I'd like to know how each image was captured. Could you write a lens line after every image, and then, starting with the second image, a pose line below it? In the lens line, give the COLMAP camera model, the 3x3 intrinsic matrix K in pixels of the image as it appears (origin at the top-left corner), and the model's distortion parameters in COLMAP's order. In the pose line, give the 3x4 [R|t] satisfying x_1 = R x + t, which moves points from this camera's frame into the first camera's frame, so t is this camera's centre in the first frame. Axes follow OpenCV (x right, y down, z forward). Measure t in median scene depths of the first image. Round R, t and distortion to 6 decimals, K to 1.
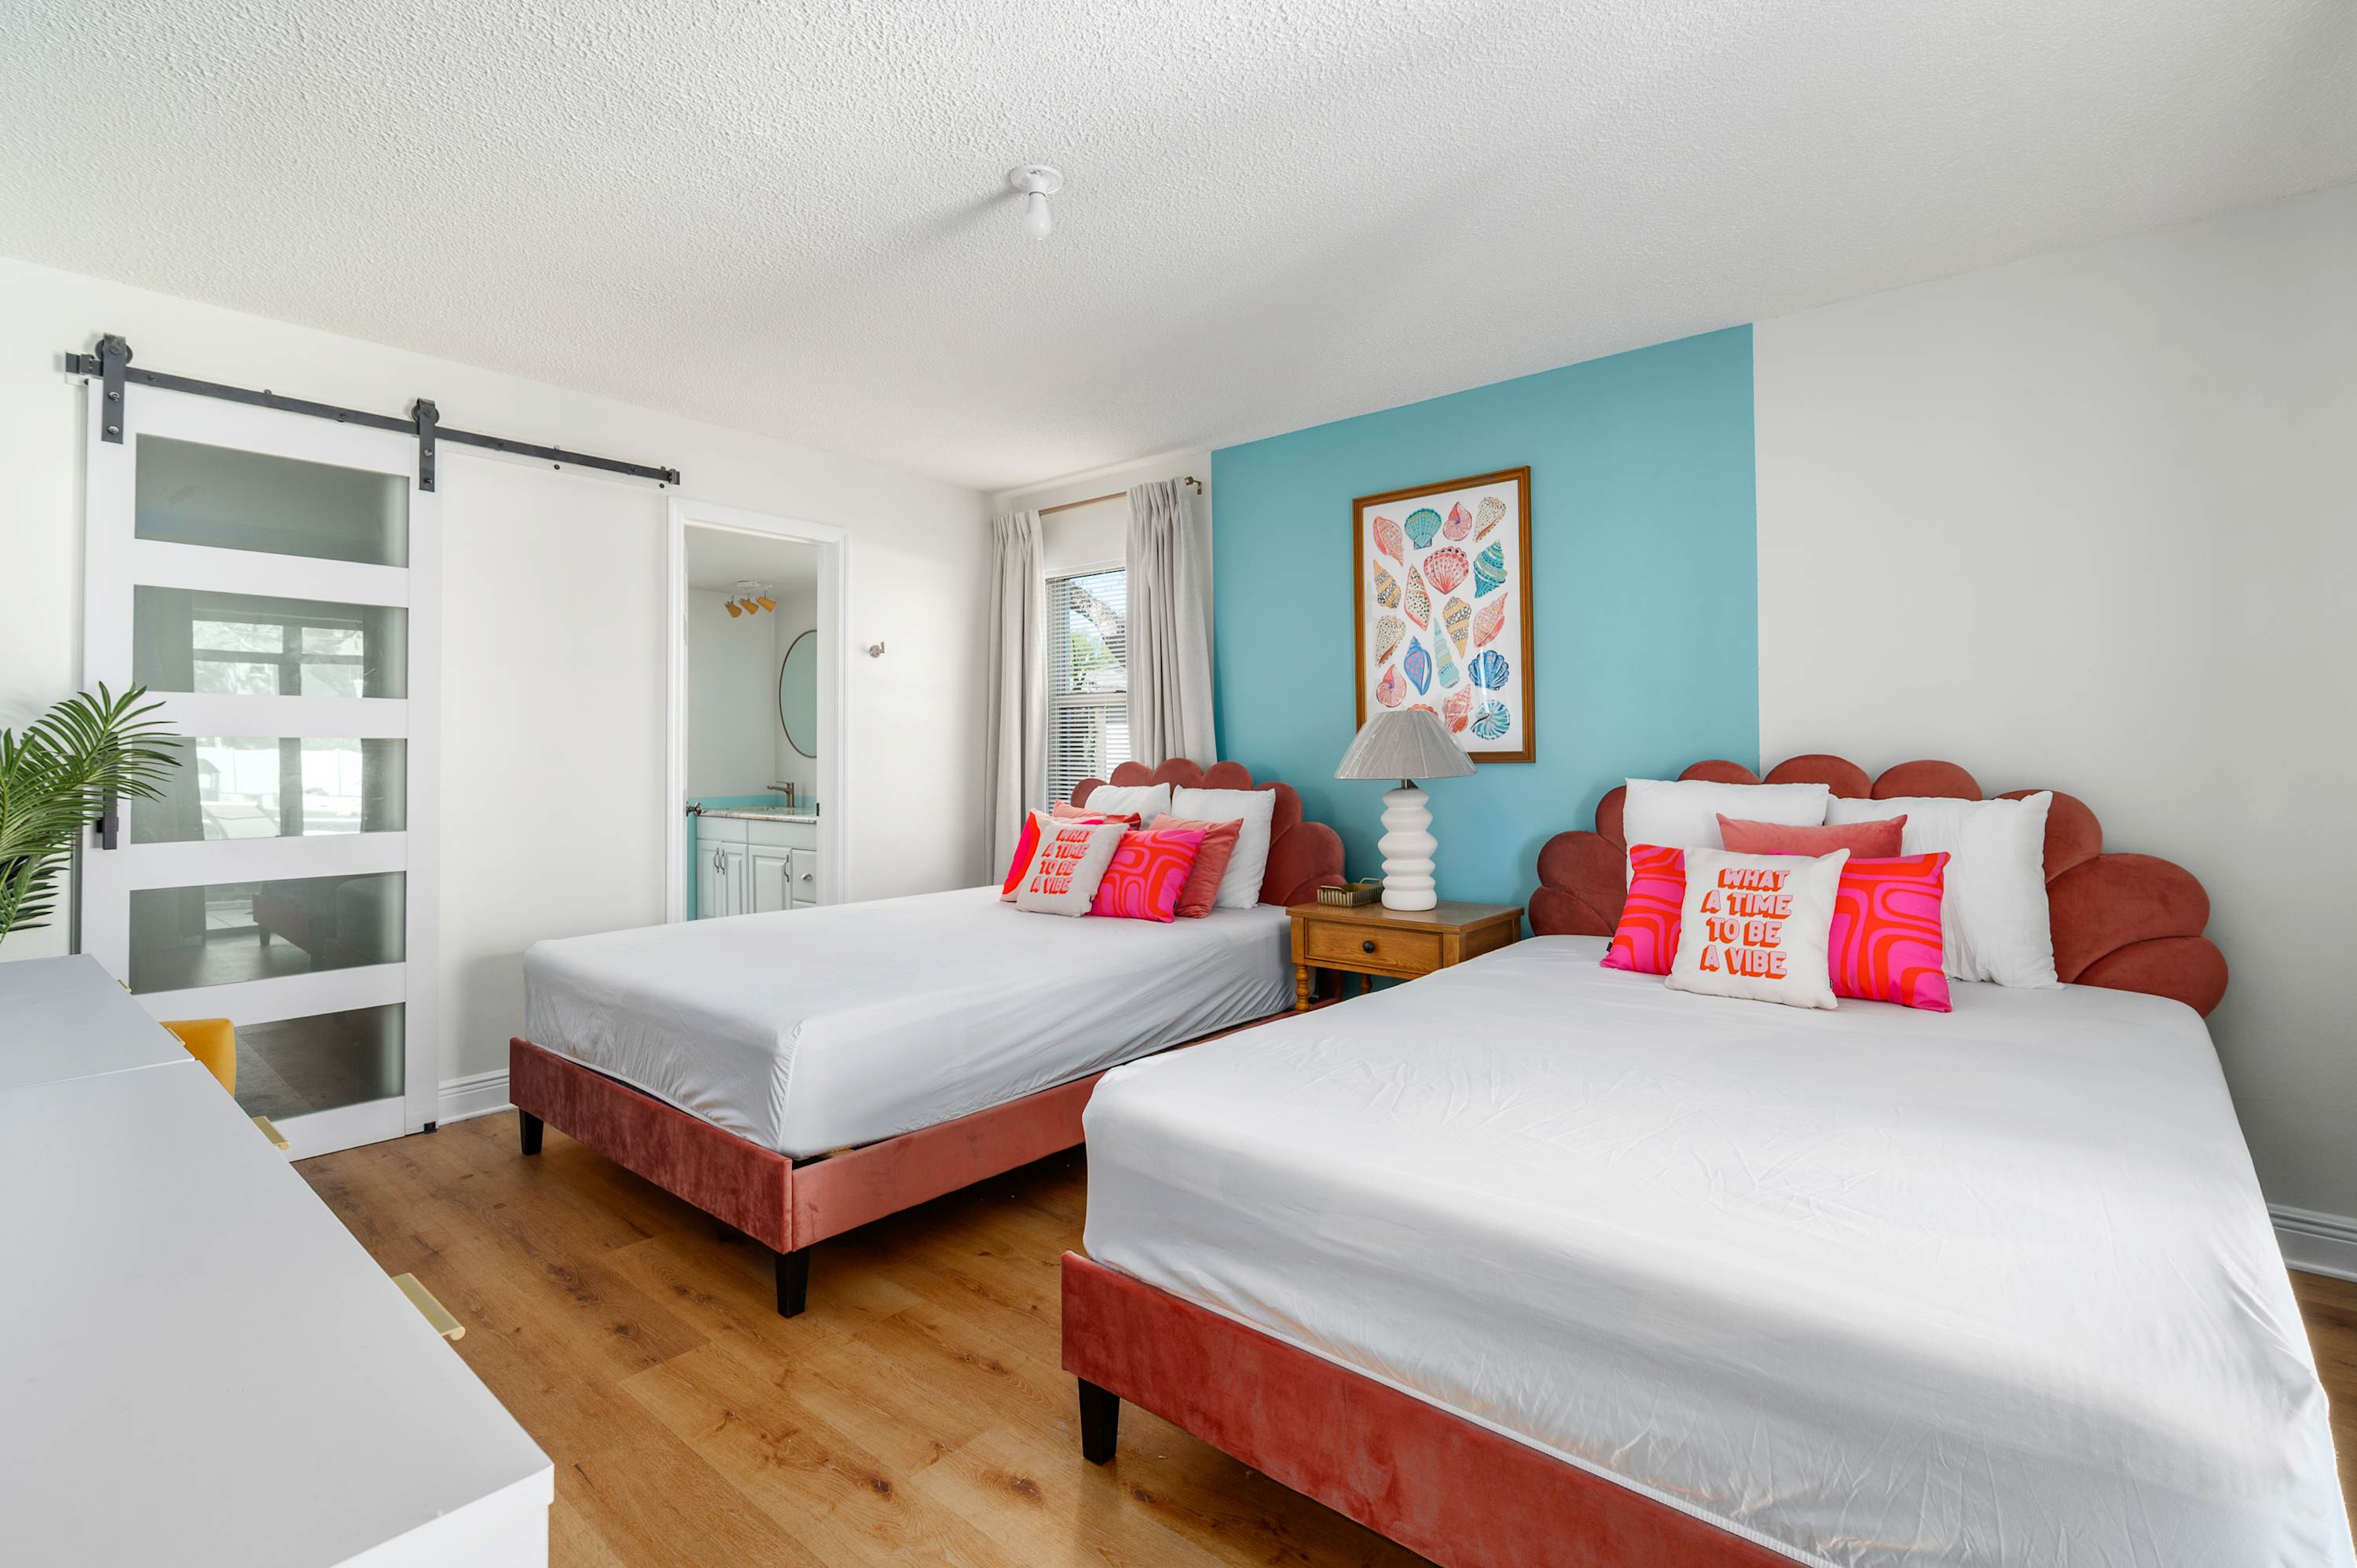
lens RADIAL K [[1071.6, 0, 1209.9], [0, 1071.6, 746.9], [0, 0, 1]] dist [0.003792, -0.000658]
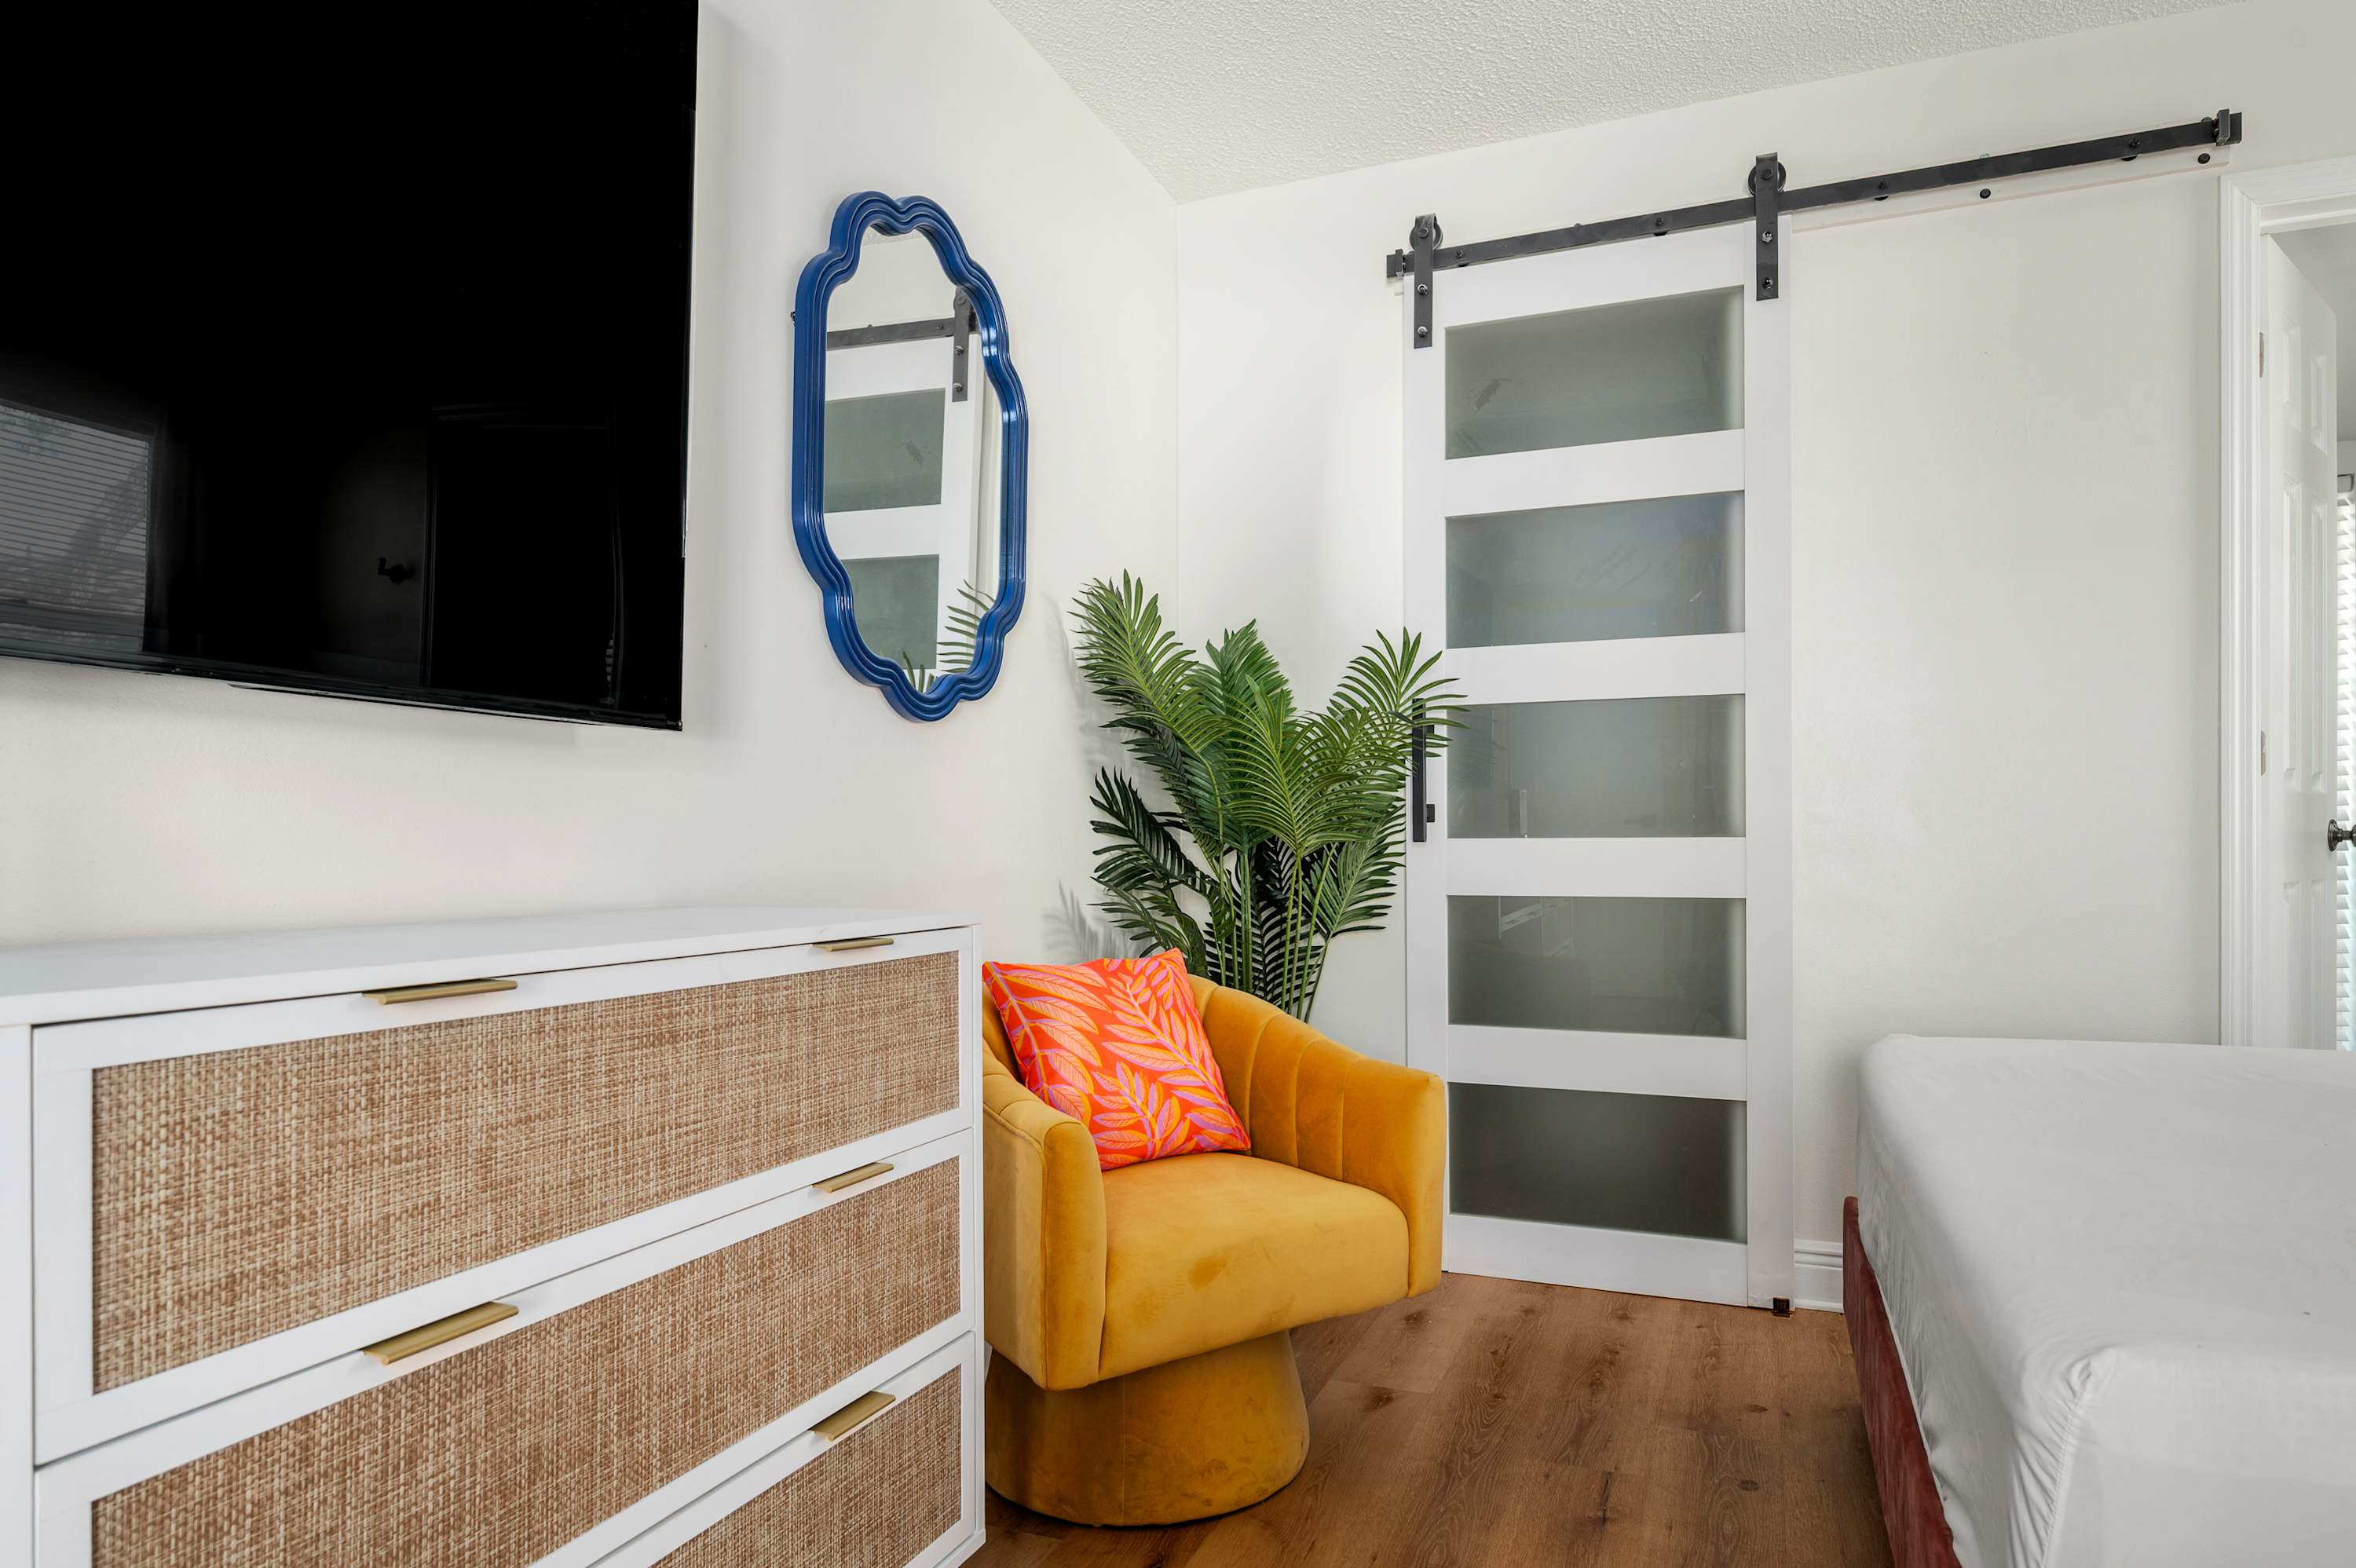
lens RADIAL K [[1384.8, 0, 1203.8], [0, 1384.8, 841.3], [0, 0, 1]] dist [-0.017888, 0.008151]
pose [[0.297332, 0.003728, -0.954767, -0.059769], [0.010630, 0.999917, 0.007214, 0.079707], [0.954715, -0.012294, 0.297267, 0.491544]]
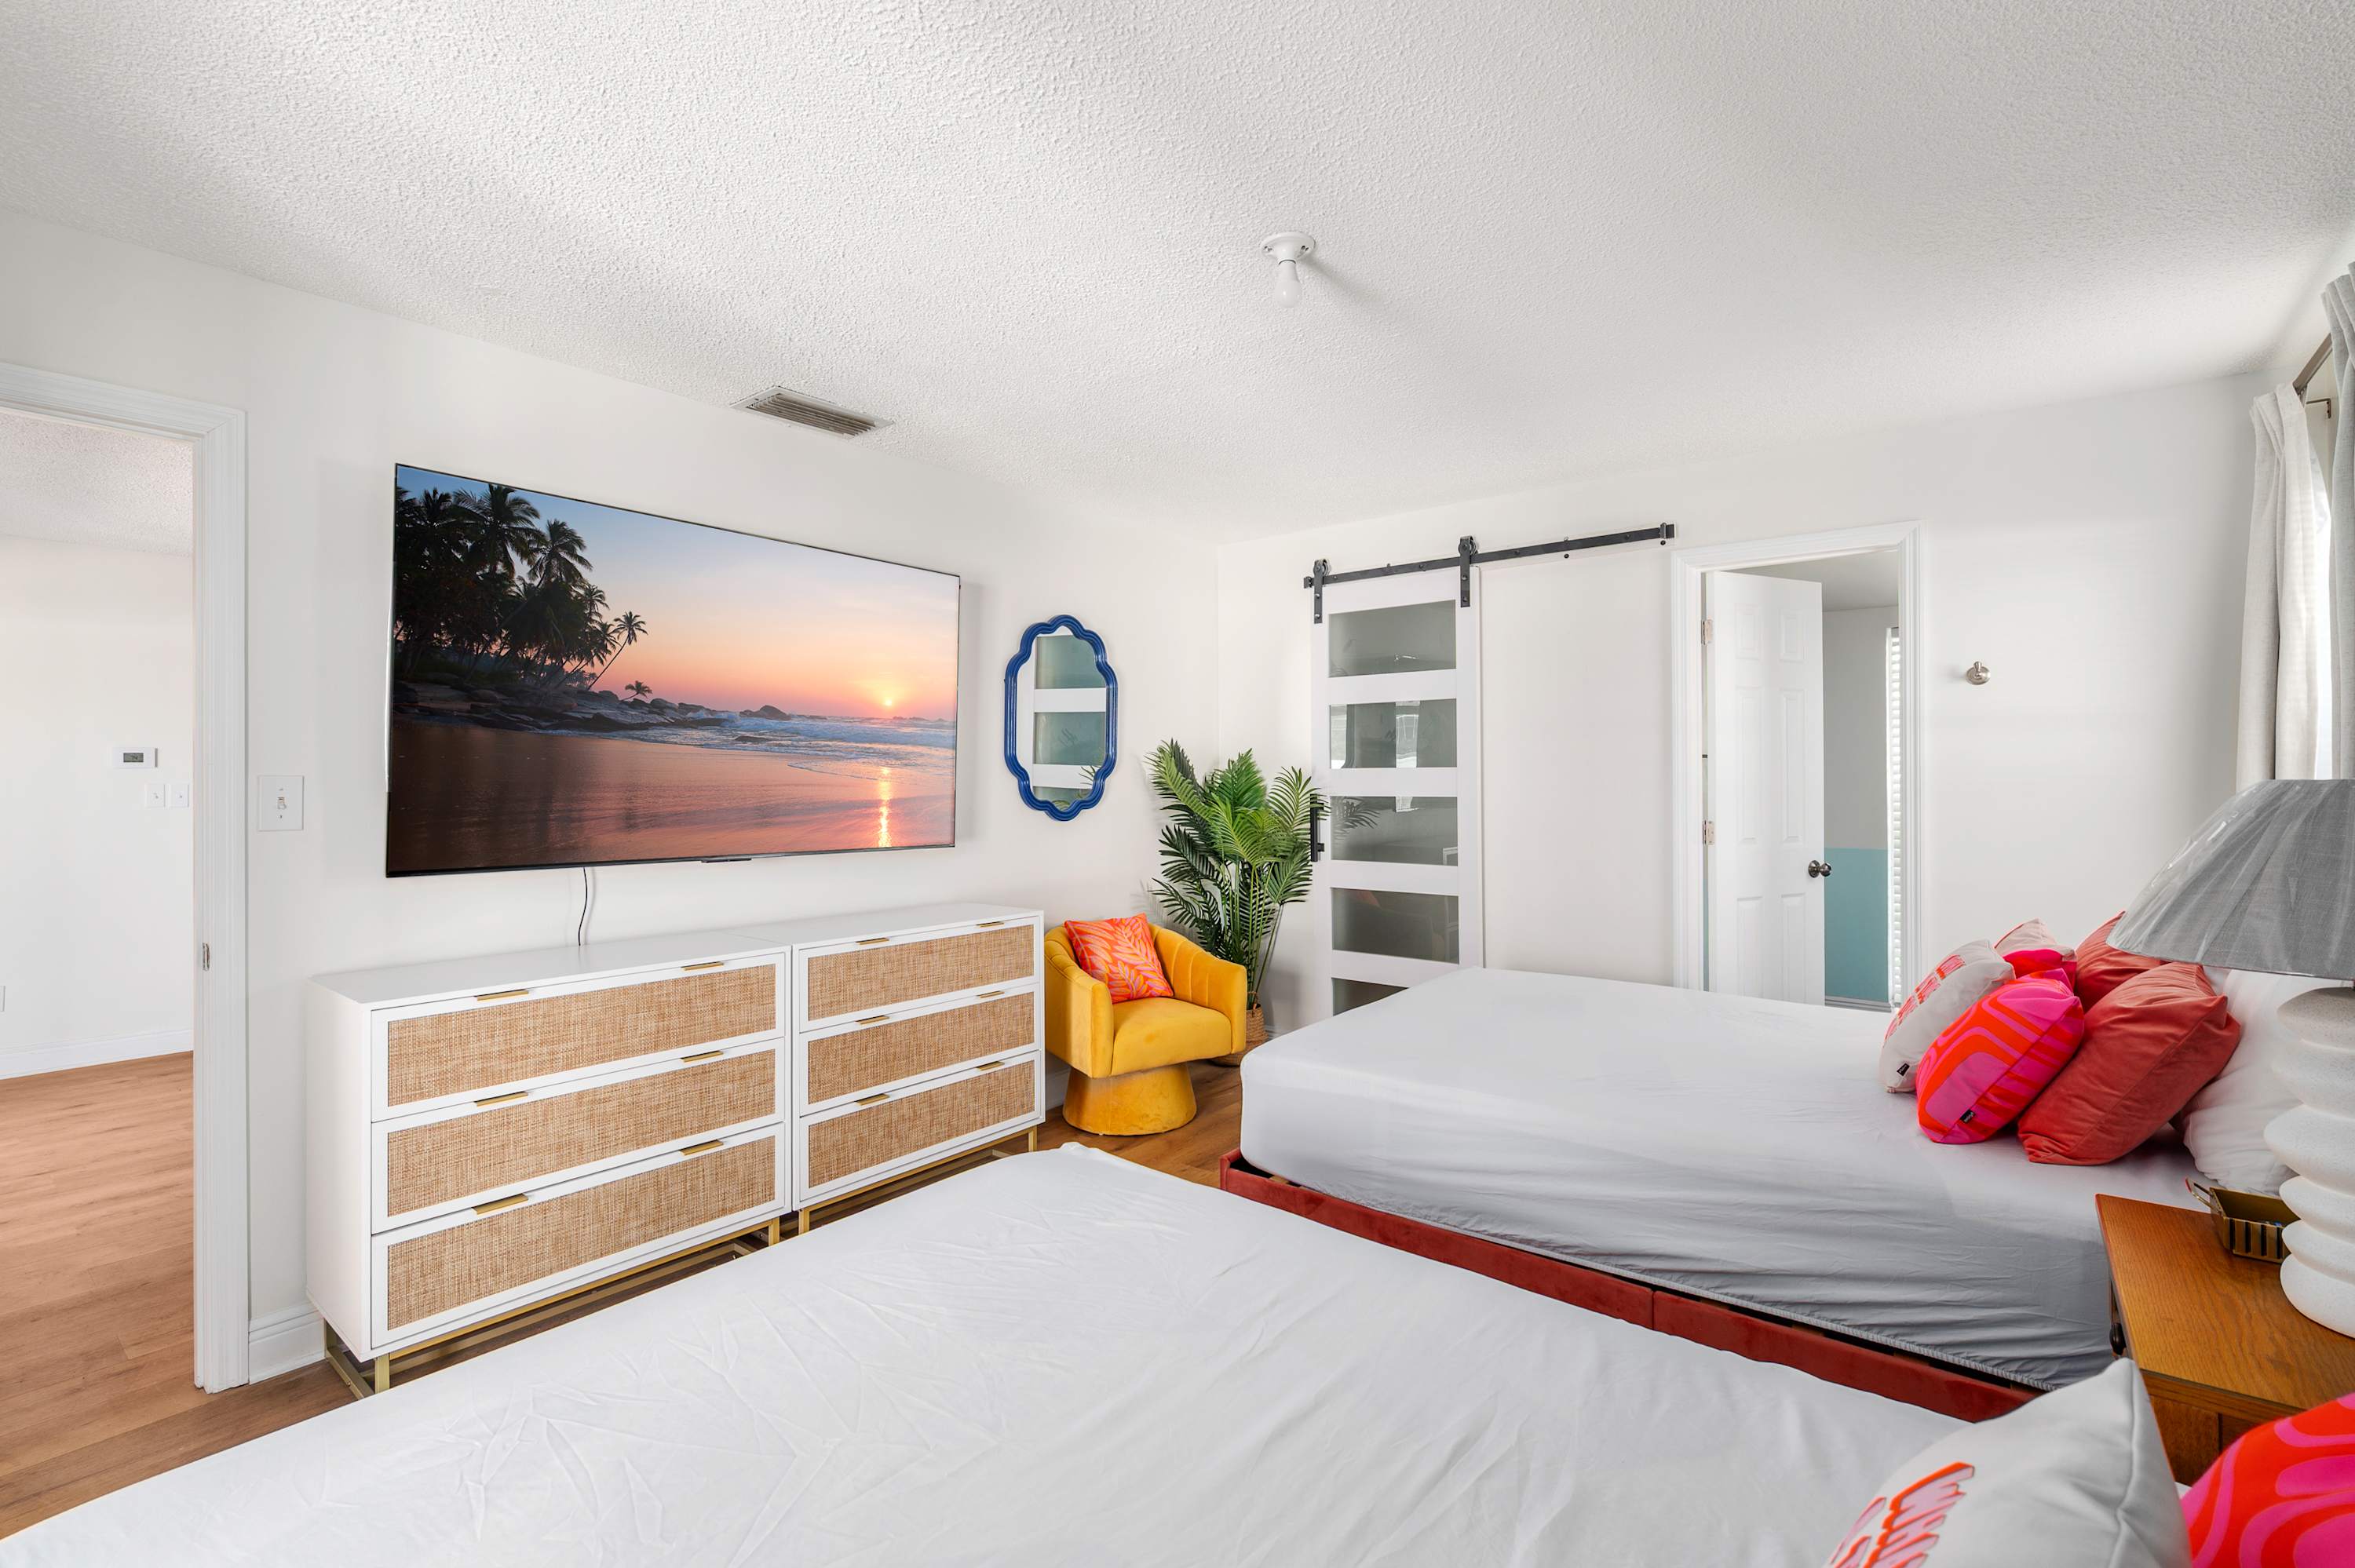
lens RADIAL K [[1070.6, 0, 1169.9], [0, 1070.6, 779.6], [0, 0, 1]] dist [0.003792, -0.000658]
pose [[0.012566, 0.007778, -0.999891, 0.636763], [0.011320, 0.999905, 0.007920, -0.048517], [0.999857, -0.011418, 0.012476, 0.697008]]
